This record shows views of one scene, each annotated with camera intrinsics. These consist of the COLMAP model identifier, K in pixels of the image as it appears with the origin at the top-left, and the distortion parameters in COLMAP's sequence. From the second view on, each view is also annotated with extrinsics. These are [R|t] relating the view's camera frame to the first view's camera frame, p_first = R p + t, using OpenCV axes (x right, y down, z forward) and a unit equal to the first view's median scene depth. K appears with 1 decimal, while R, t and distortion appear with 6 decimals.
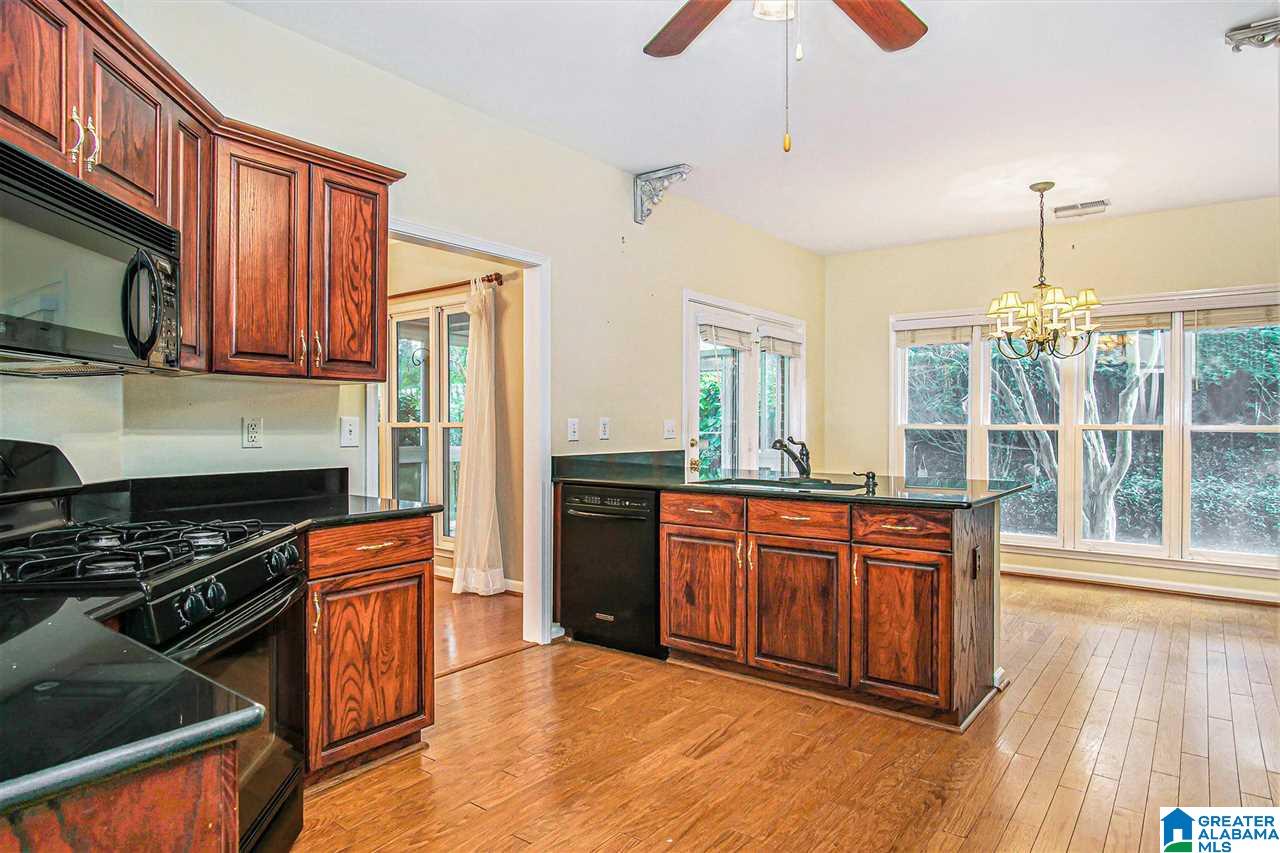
lens RADIAL K [[704.1, 0, 648.5], [0, 704.1, 426.7], [0, 0, 1]] dist [-0.007535, -0.003159]
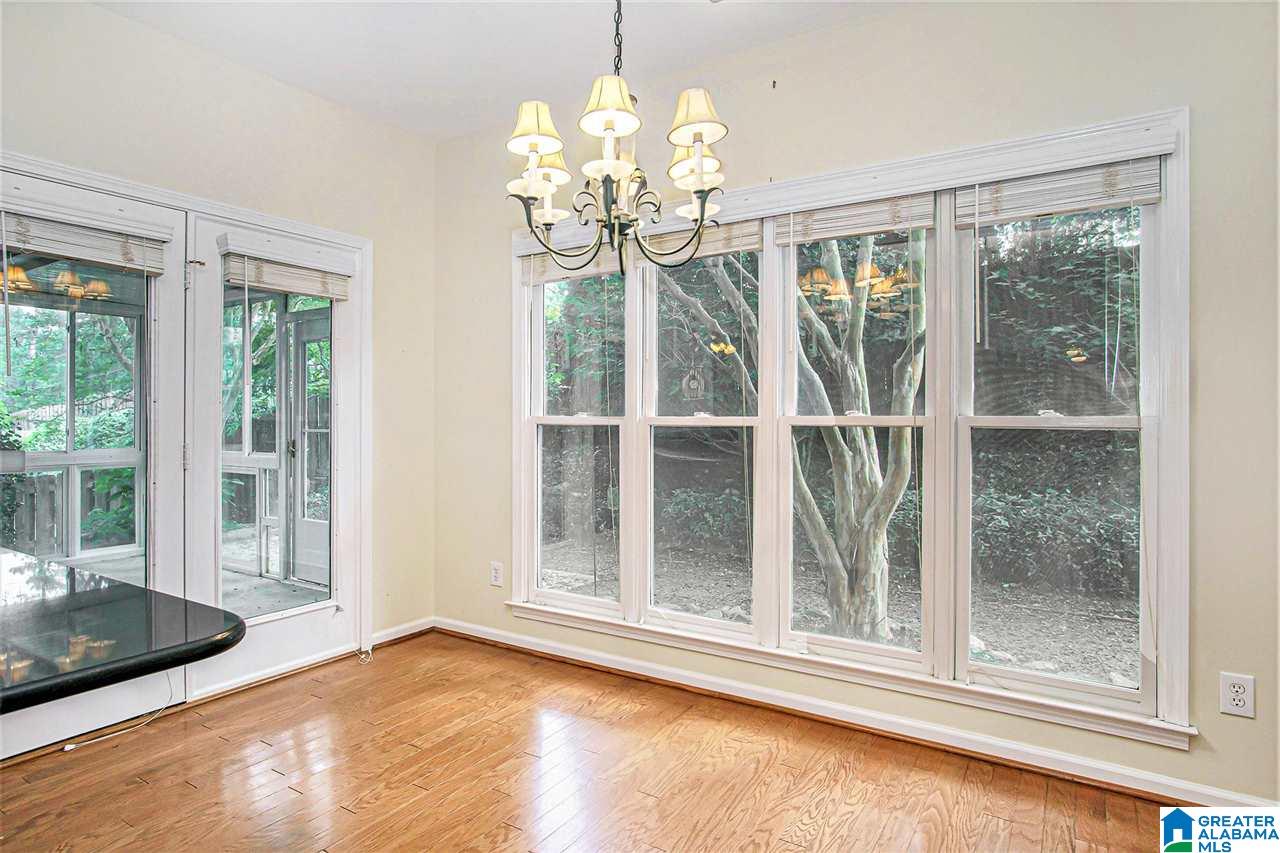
lens RADIAL K [[704.1, 0, 634.9], [0, 704.1, 421.4], [0, 0, 1]] dist [-0.007535, -0.003159]
pose [[0.995108, -0.009074, 0.098378, 0.388865], [0.009283, 0.999956, -0.001665, 0.001168], [-0.098358, 0.002570, 0.995148, 0.415673]]
